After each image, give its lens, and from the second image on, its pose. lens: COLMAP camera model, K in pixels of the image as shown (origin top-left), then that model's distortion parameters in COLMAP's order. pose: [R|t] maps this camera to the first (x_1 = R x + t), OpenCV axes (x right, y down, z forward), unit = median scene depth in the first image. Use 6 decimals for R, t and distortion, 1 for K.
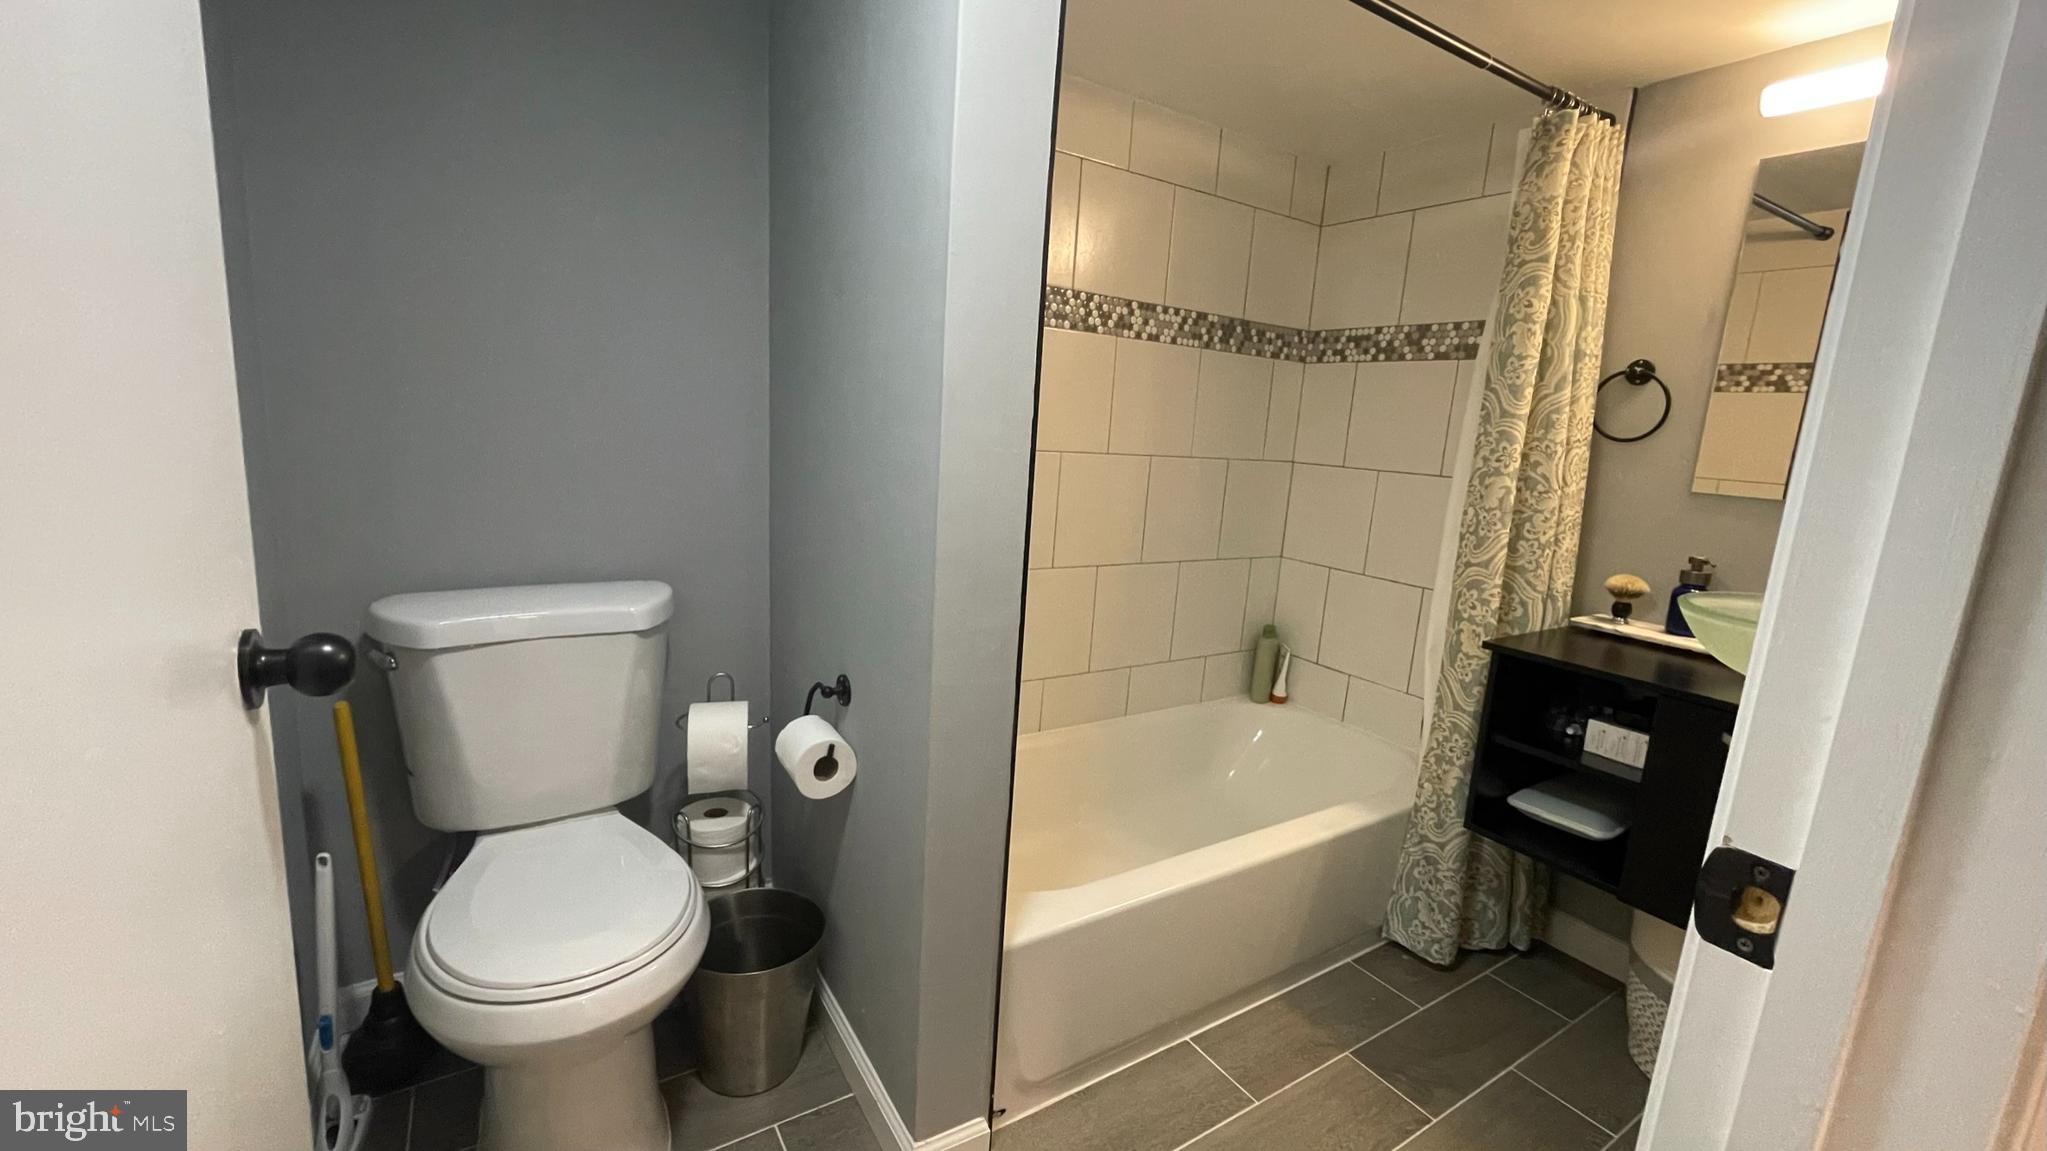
lens RADIAL K [[830.8, 0, 1022.1], [0, 830.8, 576.0], [0, 0, 1]] dist [-0.001732, -0.001862]
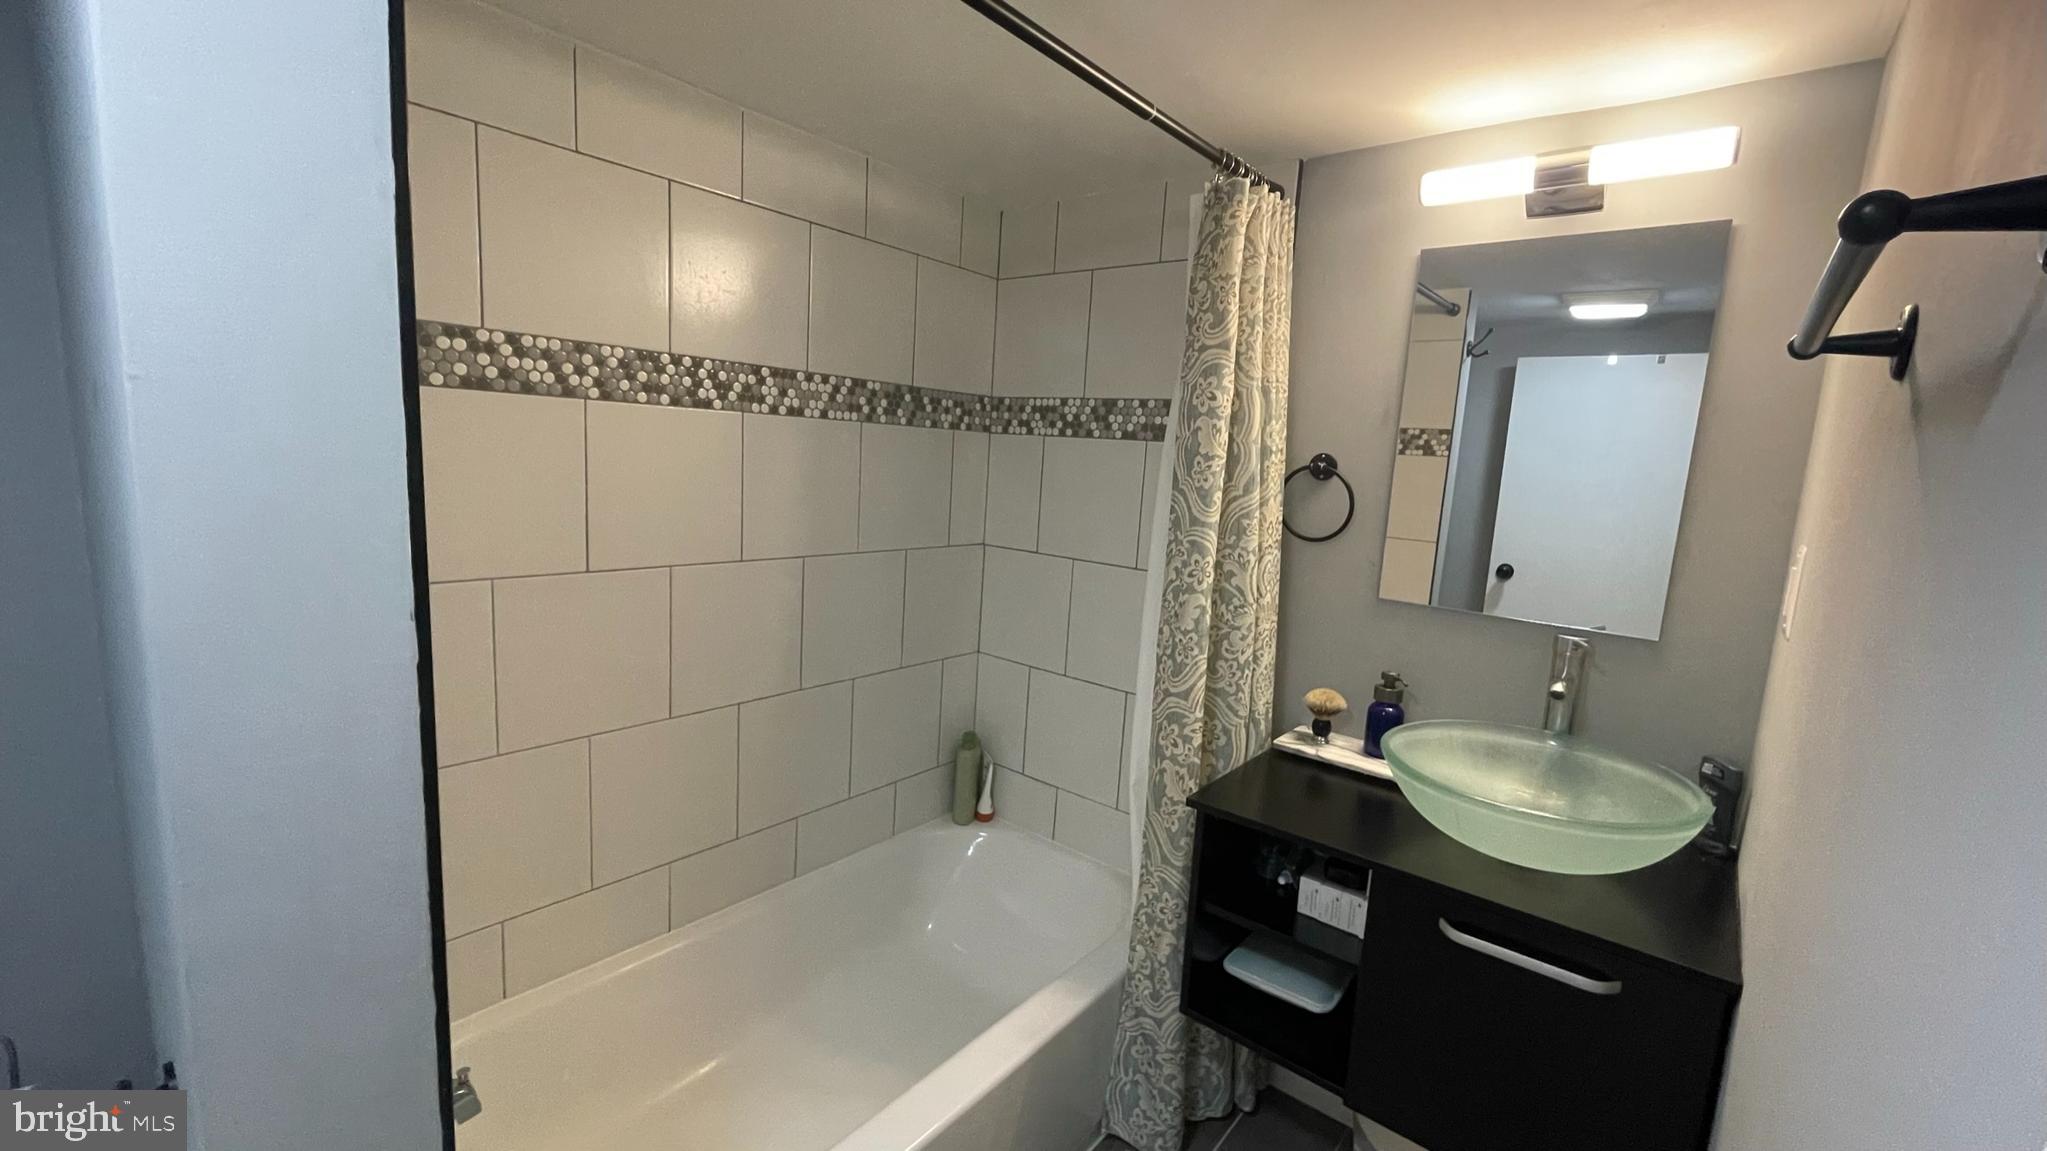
lens RADIAL K [[830.8, 0, 1025.0], [0, 830.8, 575.4], [0, 0, 1]] dist [-0.001732, -0.001862]
pose [[0.951194, -0.051833, 0.304210, 0.140192], [0.056760, 0.998361, -0.007368, -0.135020], [-0.303330, 0.024275, 0.952576, 0.219890]]
